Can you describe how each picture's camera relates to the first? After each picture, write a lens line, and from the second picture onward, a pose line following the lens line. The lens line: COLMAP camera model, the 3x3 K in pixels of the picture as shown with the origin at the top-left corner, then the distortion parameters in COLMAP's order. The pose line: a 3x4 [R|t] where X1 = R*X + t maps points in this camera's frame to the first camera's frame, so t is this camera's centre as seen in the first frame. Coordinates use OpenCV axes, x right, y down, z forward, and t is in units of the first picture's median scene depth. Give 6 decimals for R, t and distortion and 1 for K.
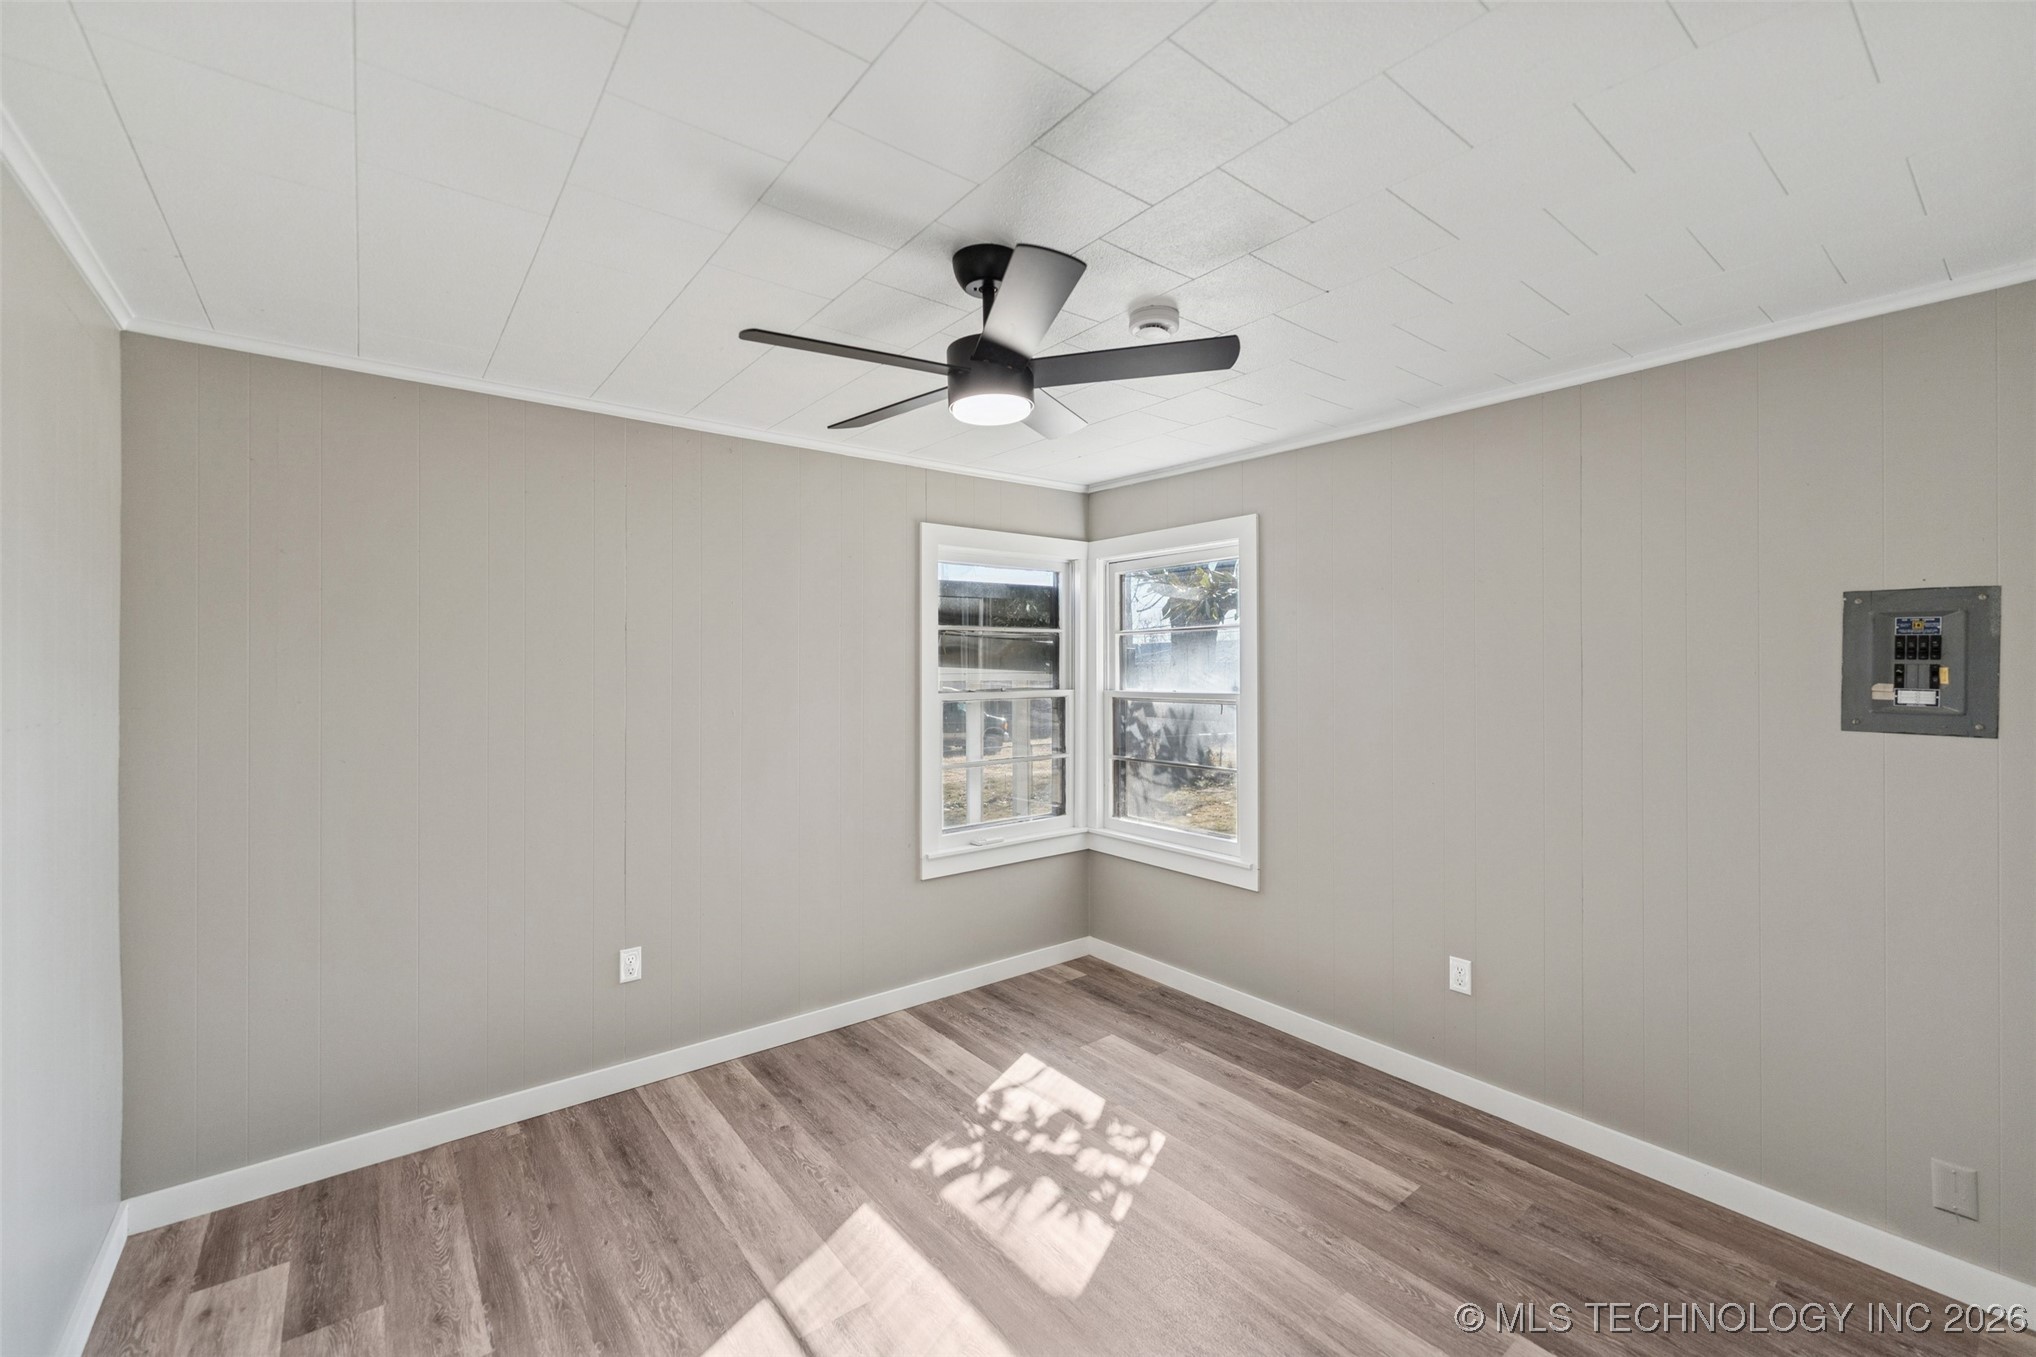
lens RADIAL K [[828.9, 0, 1005.4], [0, 828.9, 667.7], [0, 0, 1]] dist [0.003740, -0.001179]
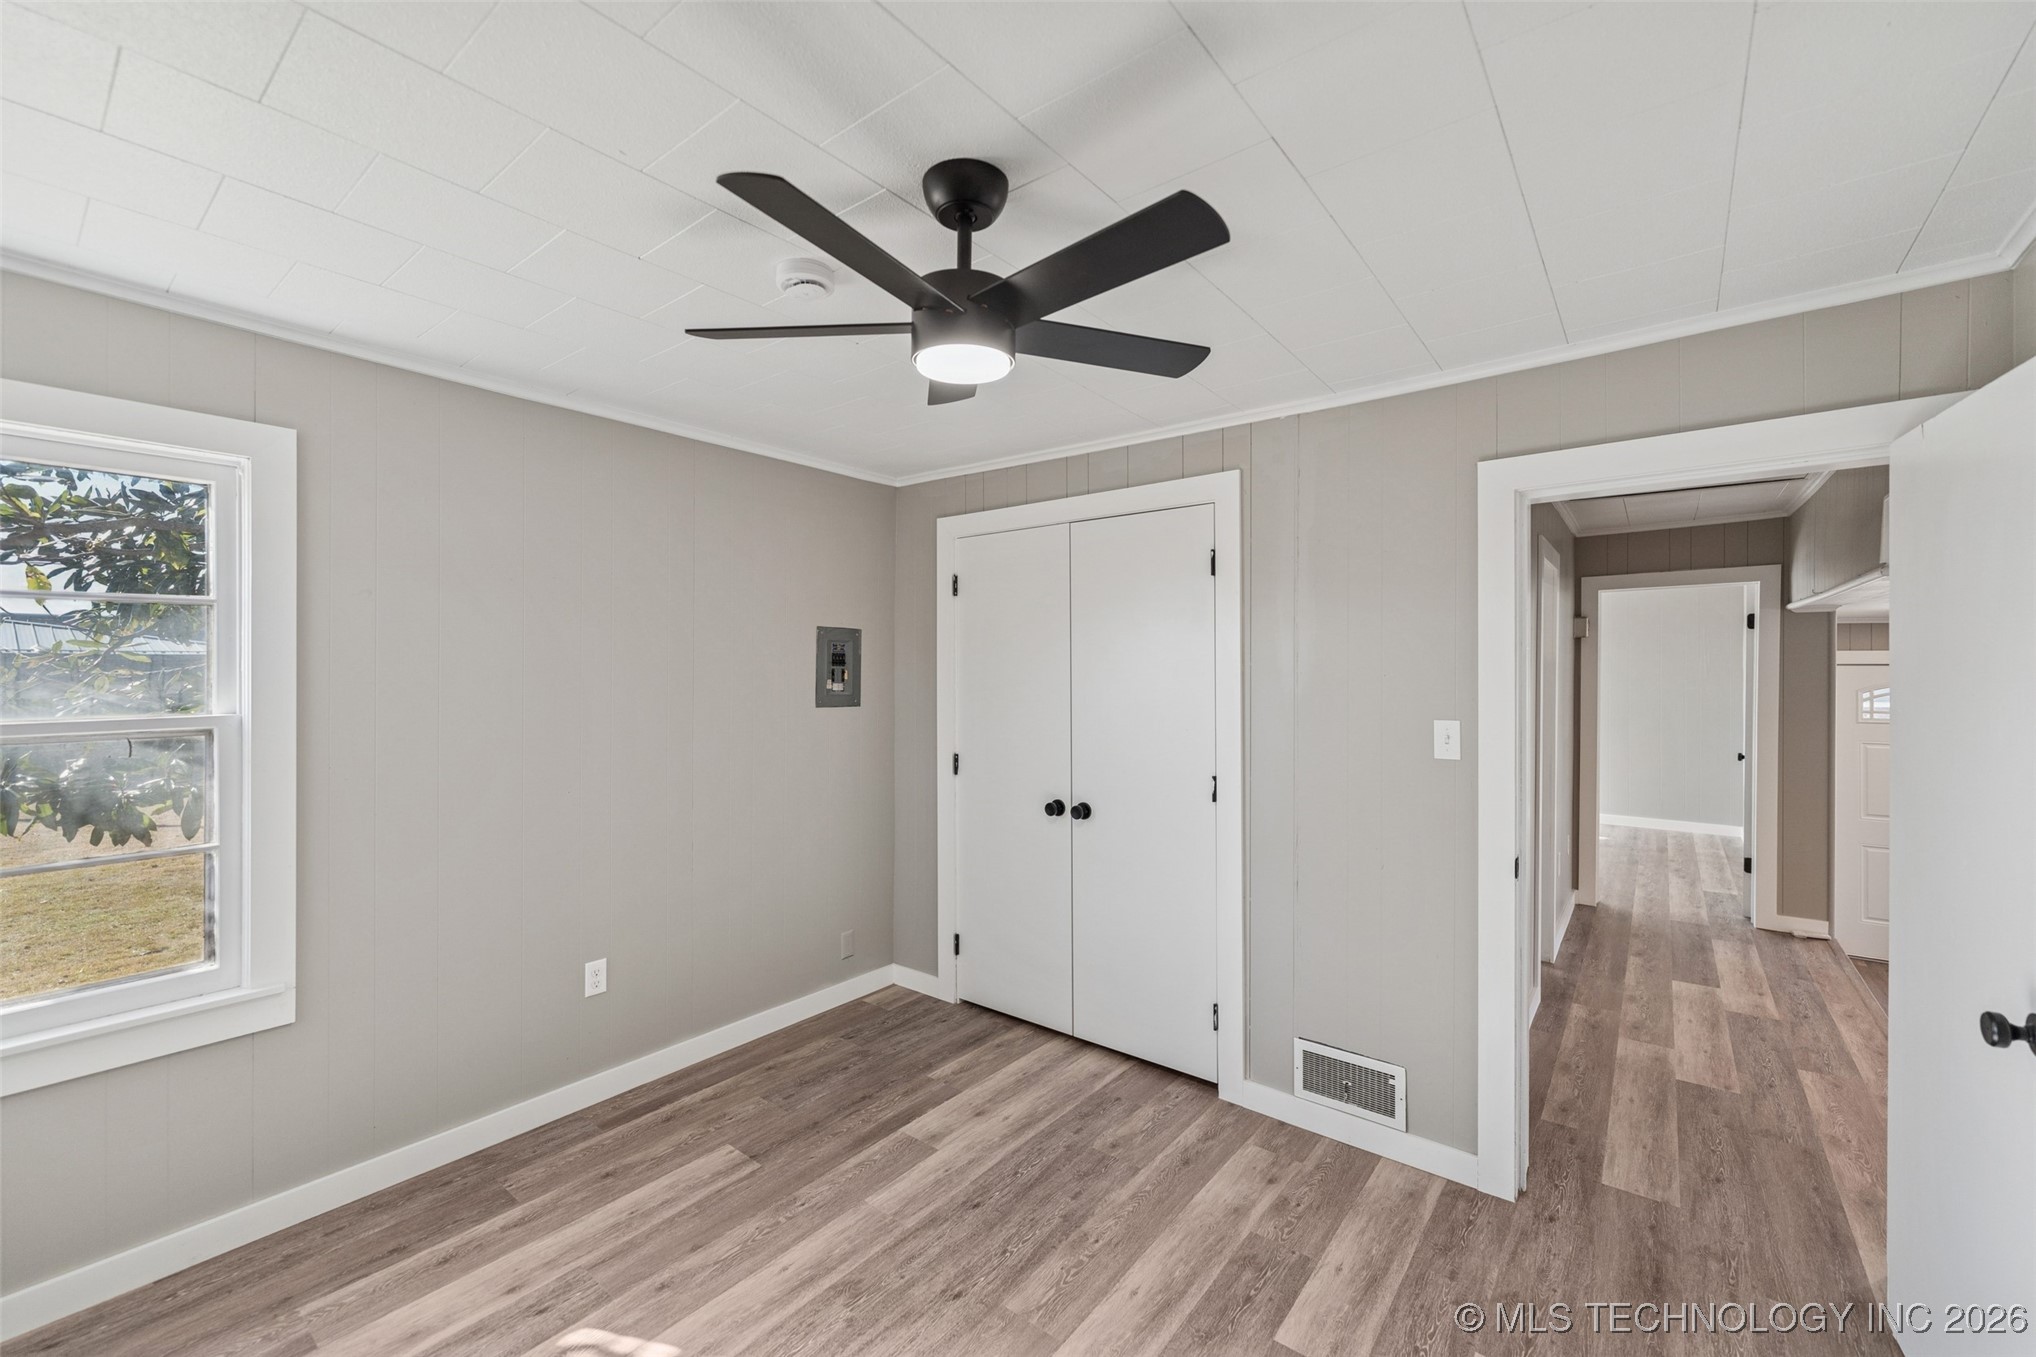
lens RADIAL K [[828.9, 0, 1009.4], [0, 828.9, 681.3], [0, 0, 1]] dist [0.003740, -0.001179]
pose [[-0.228951, -0.016913, 0.973291, -0.593730], [0.000845, 0.999845, 0.017573, -0.006521], [-0.973438, 0.004846, -0.228901, 0.815930]]
